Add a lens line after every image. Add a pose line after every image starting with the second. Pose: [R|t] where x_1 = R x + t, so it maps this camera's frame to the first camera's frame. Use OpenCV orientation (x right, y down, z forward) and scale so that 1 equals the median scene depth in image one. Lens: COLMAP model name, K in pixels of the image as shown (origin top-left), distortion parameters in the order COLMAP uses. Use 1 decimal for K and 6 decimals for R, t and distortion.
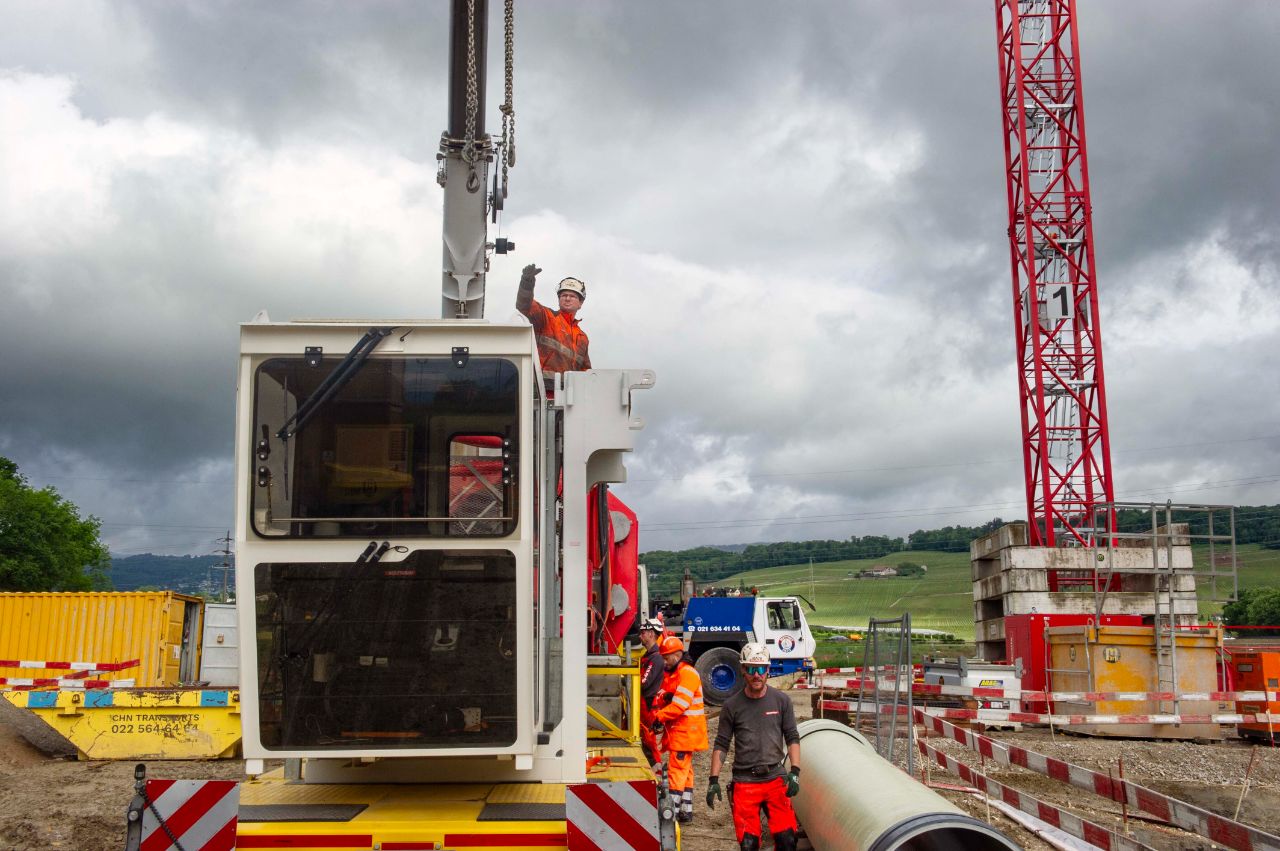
lens RADIAL K [[1238.2, 0, 640.0], [0, 1238.2, 425.5], [0, 0, 1]] dist [0.031917, -0.000585]
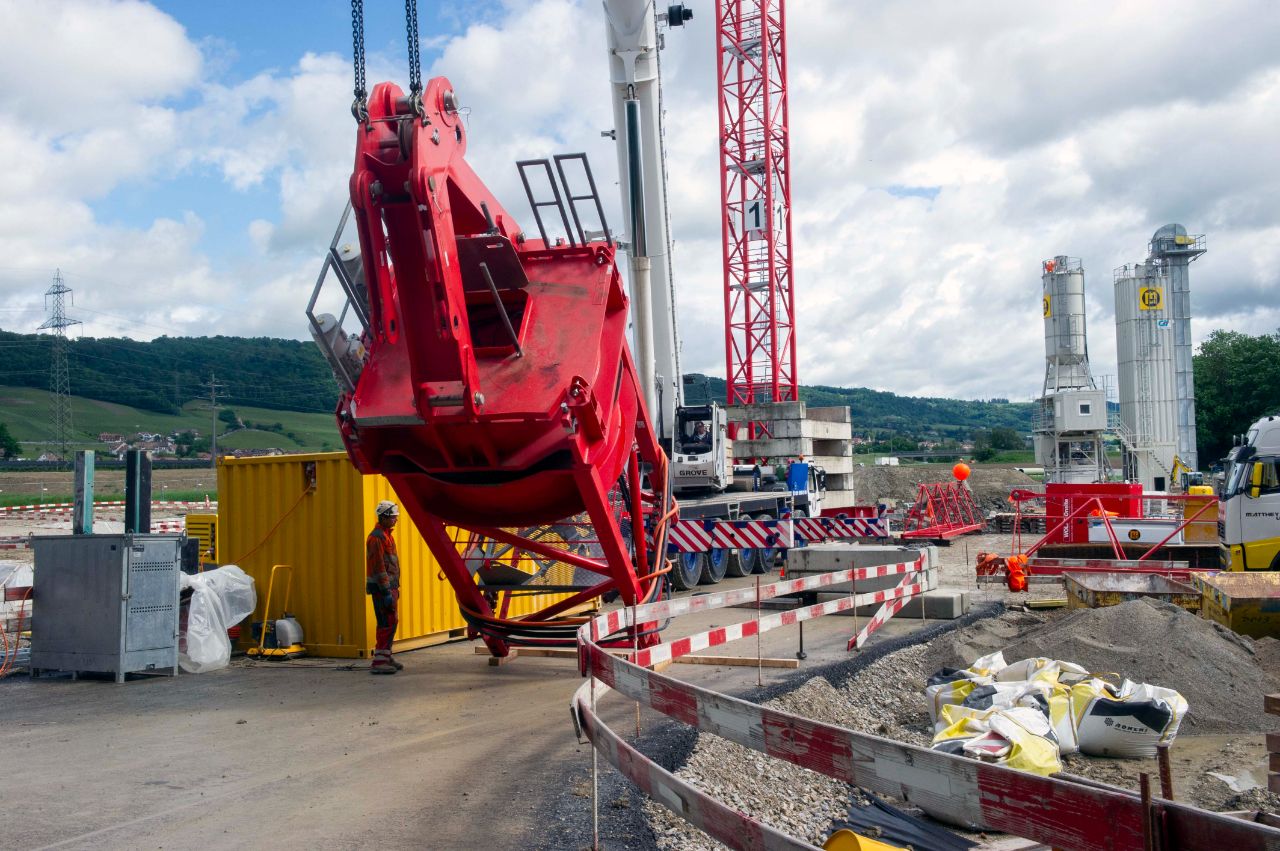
lens RADIAL K [[1216.1, 0, 640.0], [0, 1216.1, 425.5], [0, 0, 1]] dist [0.025544, -0.002059]
pose [[0.462166, 0.029061, 0.886317, -0.755875], [-0.153089, 0.987072, 0.047463, 0.062917], [-0.873480, -0.157621, 0.460640, 0.524558]]
